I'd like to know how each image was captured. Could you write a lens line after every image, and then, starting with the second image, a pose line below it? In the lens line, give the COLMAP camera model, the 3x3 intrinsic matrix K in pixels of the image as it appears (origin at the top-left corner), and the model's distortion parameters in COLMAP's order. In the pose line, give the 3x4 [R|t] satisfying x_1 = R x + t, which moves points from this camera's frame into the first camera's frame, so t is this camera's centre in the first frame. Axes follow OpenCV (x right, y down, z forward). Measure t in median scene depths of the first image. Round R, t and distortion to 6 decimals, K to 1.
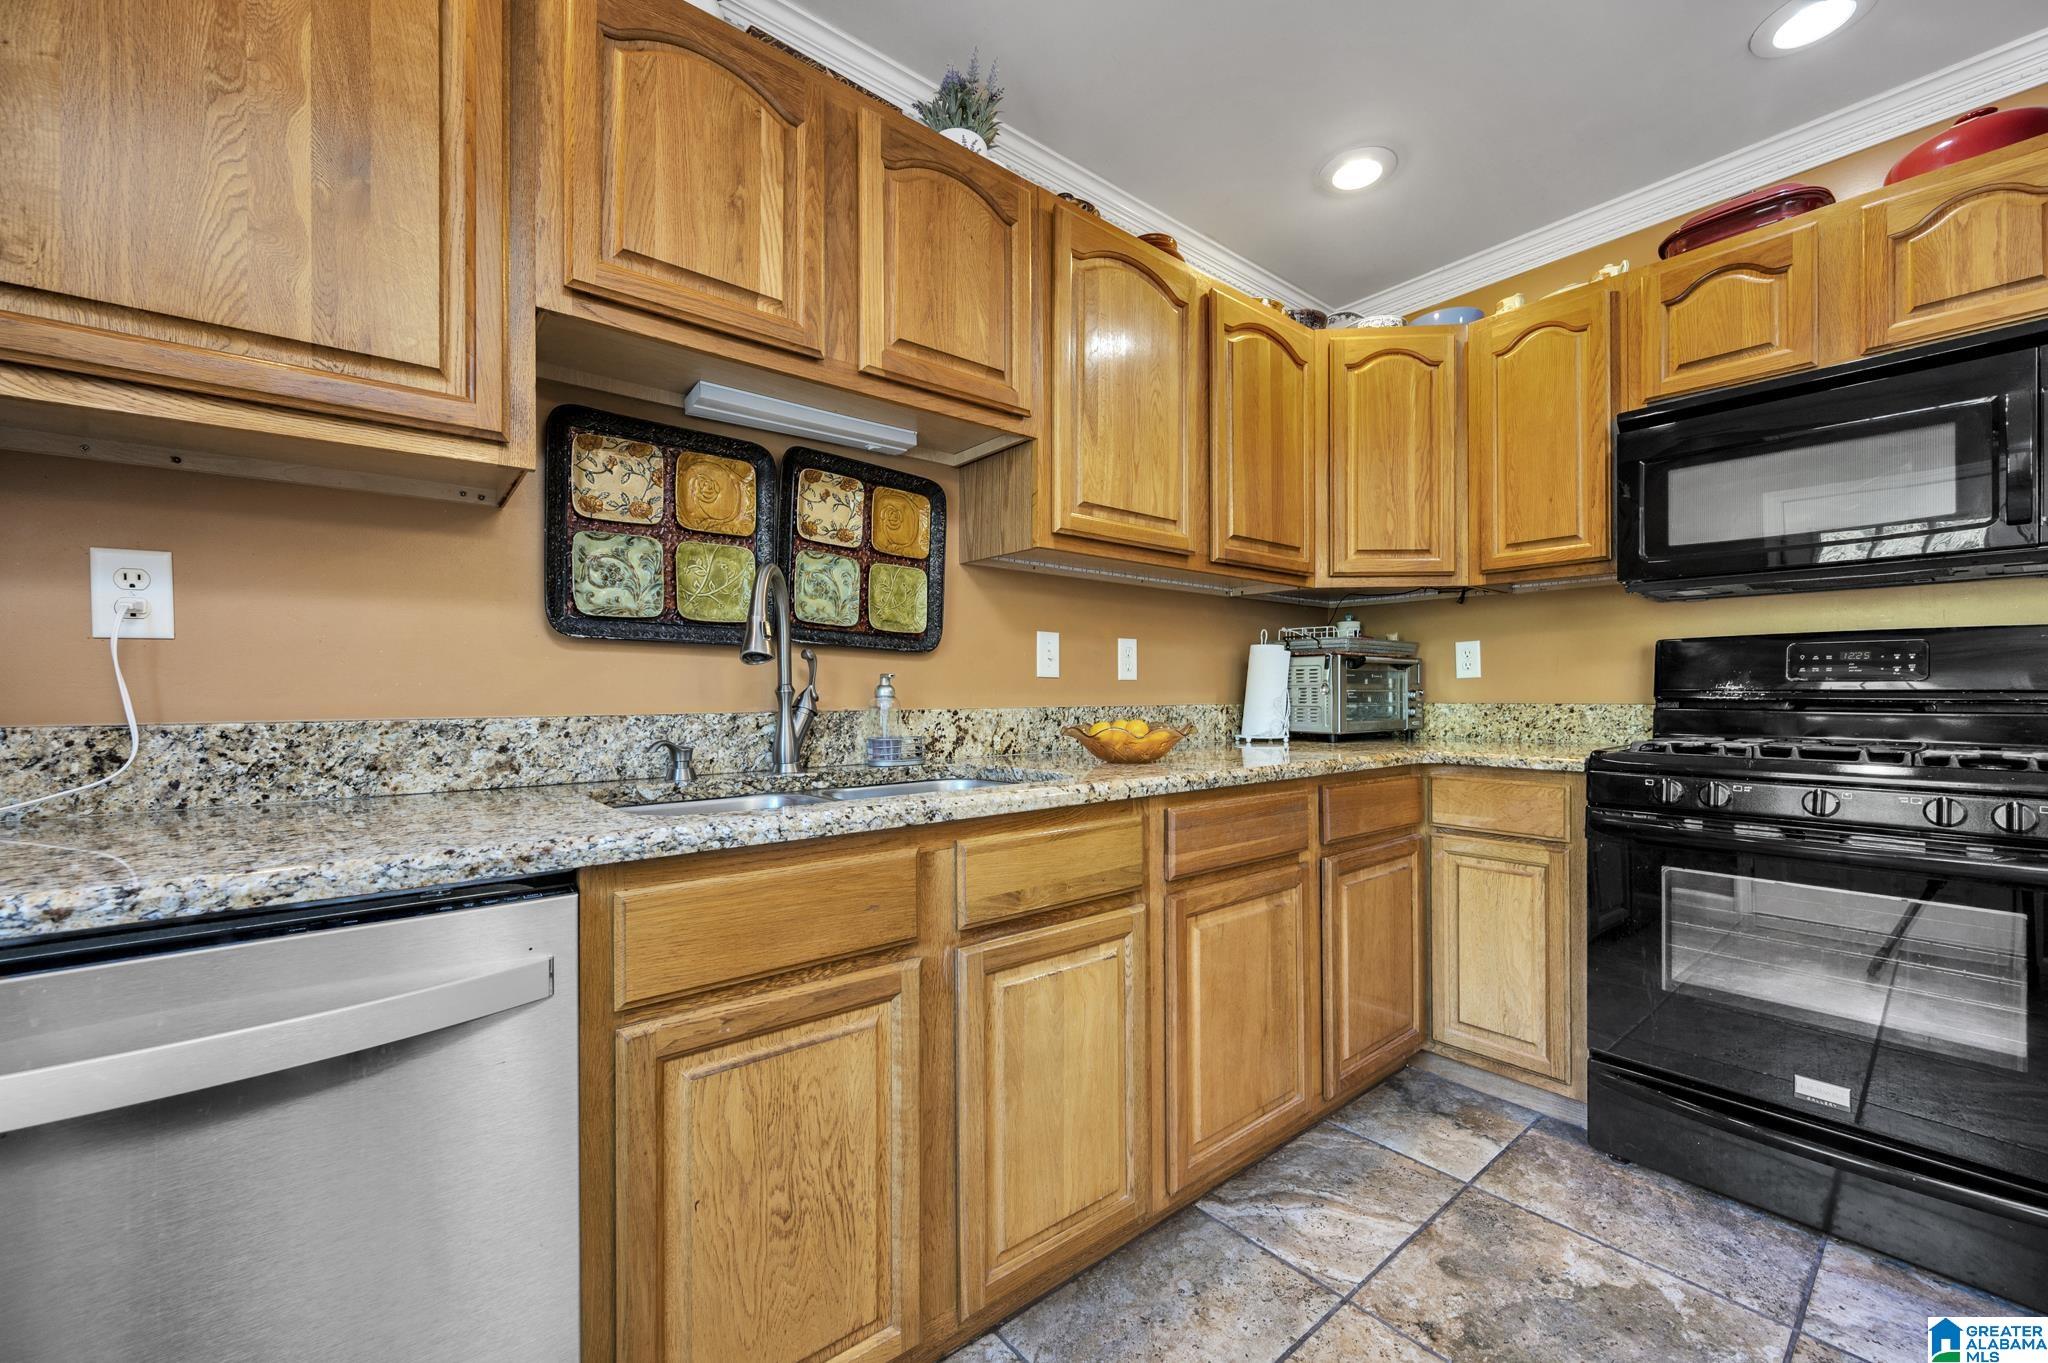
lens RADIAL K [[804.0, 0, 1025.2], [0, 804.0, 690.5], [0, 0, 1]] dist [-0.001984, 0.000081]
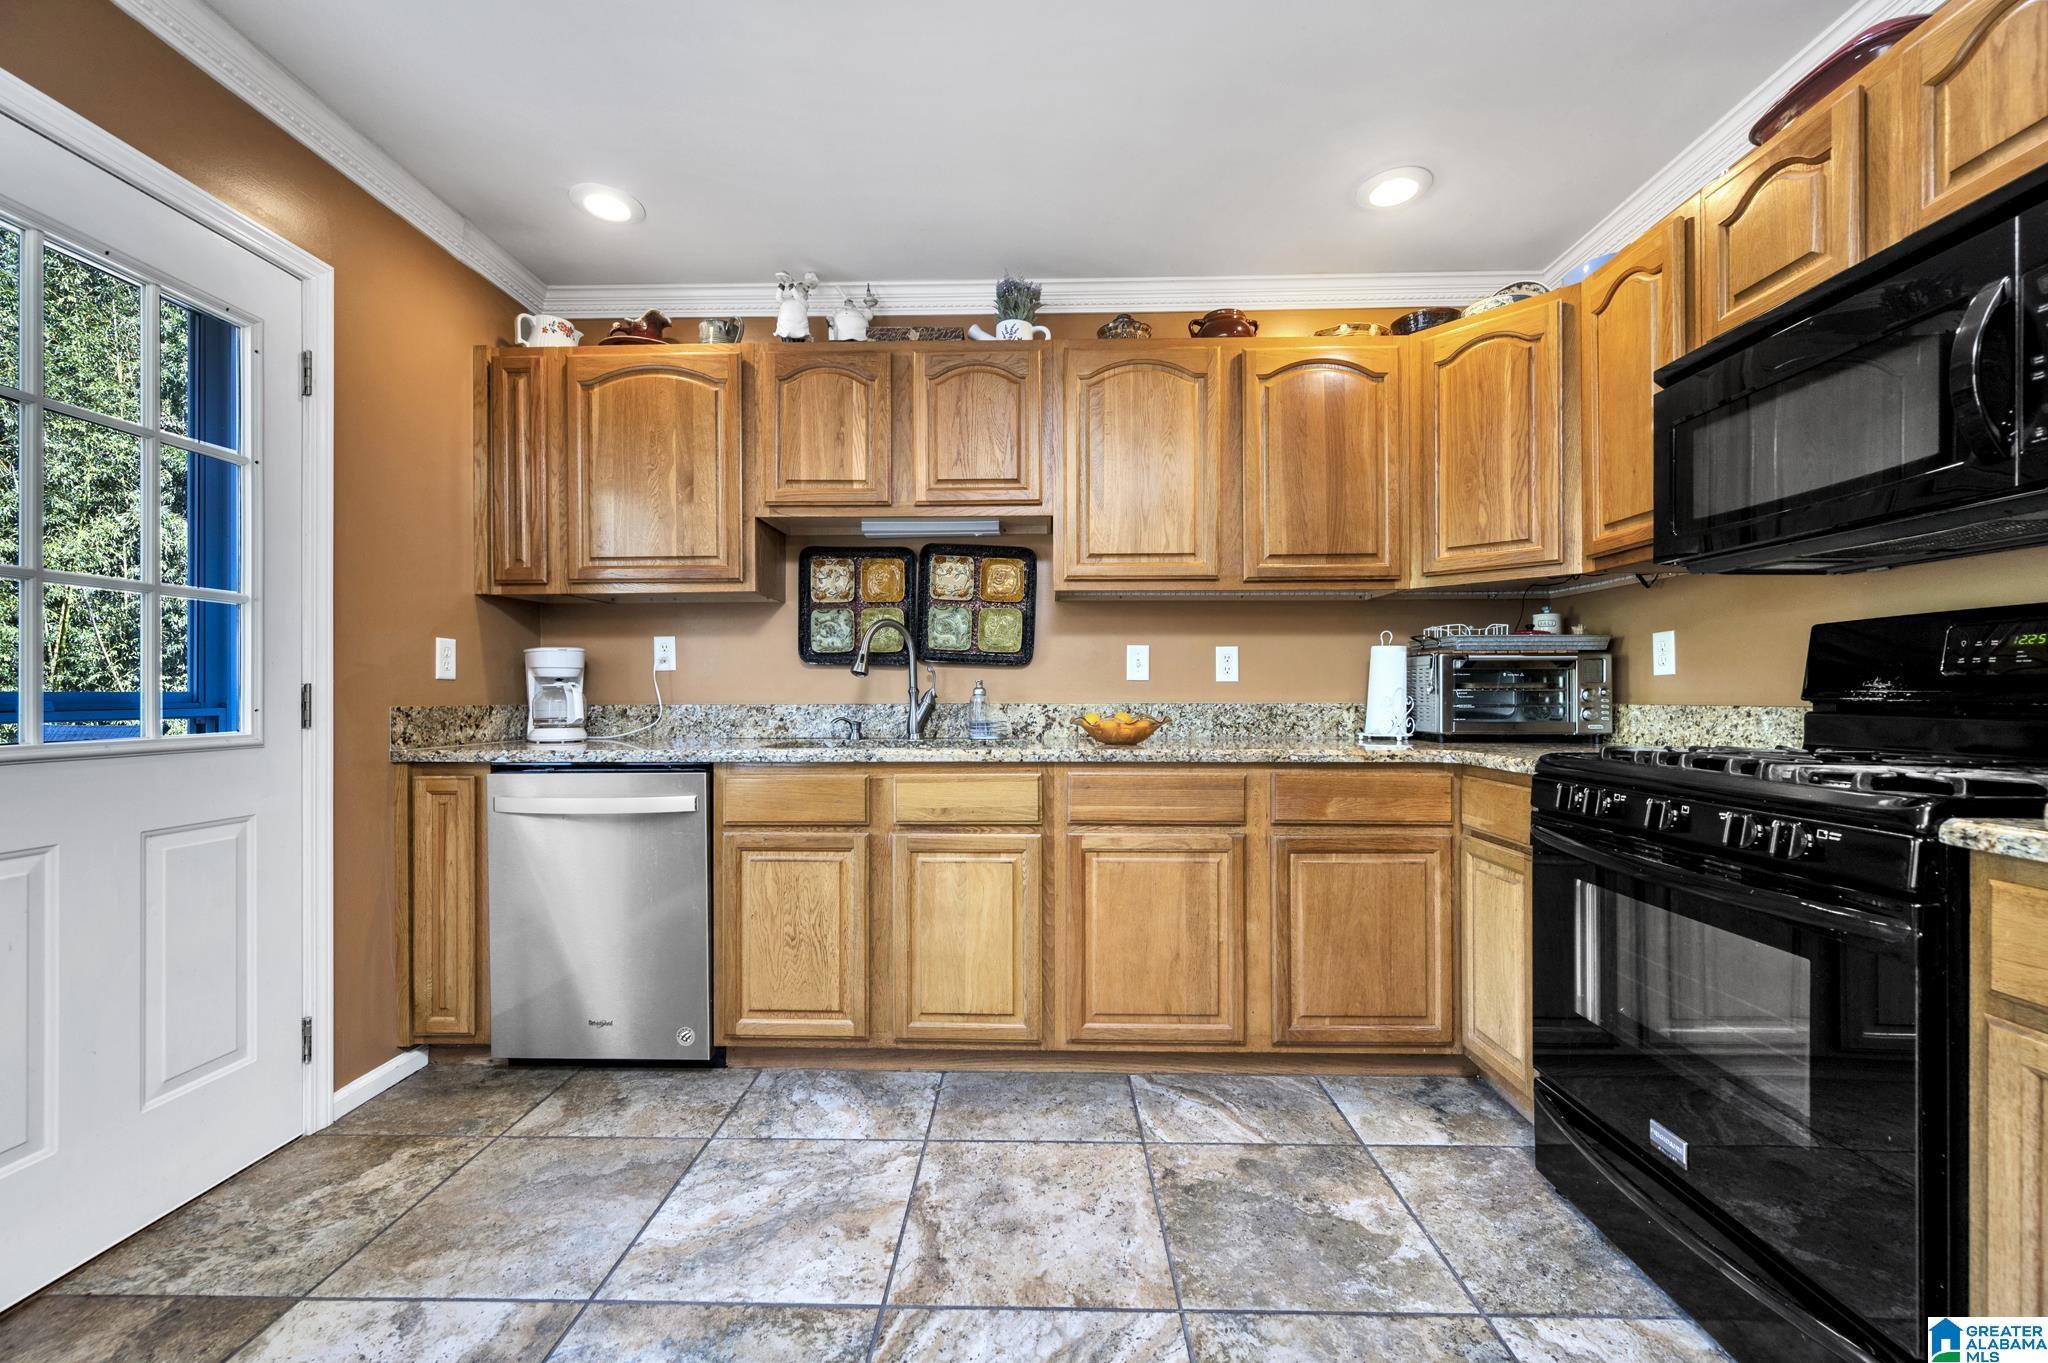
lens RADIAL K [[804.0, 0, 1025.2], [0, 804.0, 690.5], [0, 0, 1]] dist [-0.001984, 0.000081]
pose [[0.755468, -0.001892, -0.655183, 1.007567], [0.001159, 0.999998, -0.001552, 0.002099], [0.655185, 0.000413, 0.755468, -0.130851]]
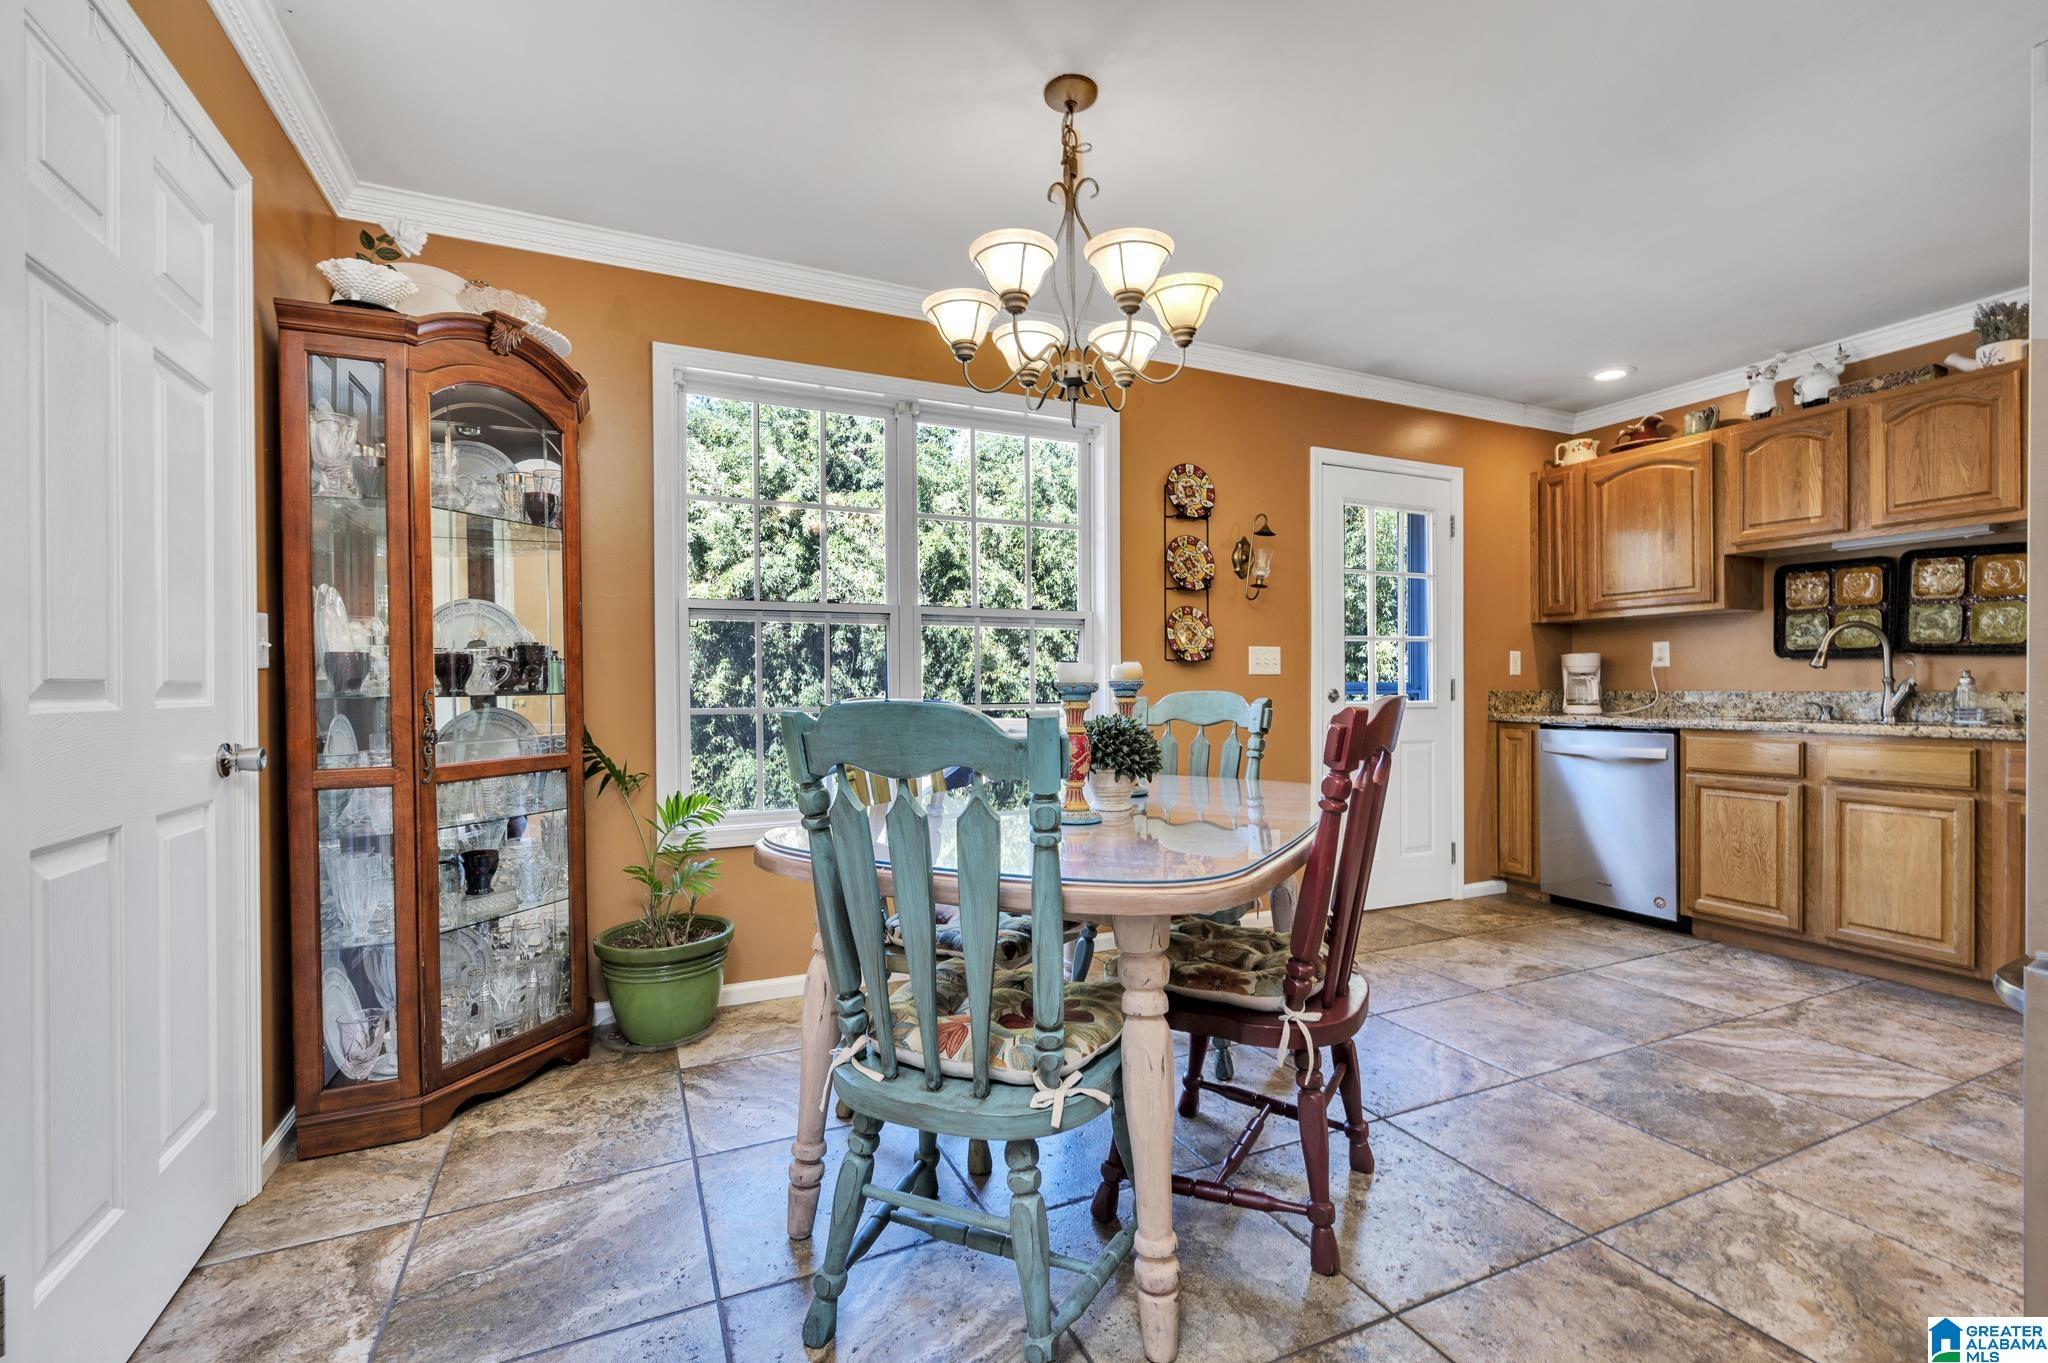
lens RADIAL K [[894.0, 0, 1026.8], [0, 894.0, 690.6], [0, 0, 1]] dist [-0.000360, 0.000284]
pose [[-0.255151, 0.008326, -0.966865, 2.404629], [0.005618, 0.999959, 0.007128, -0.001837], [0.966885, -0.003613, -0.255188, -0.496279]]
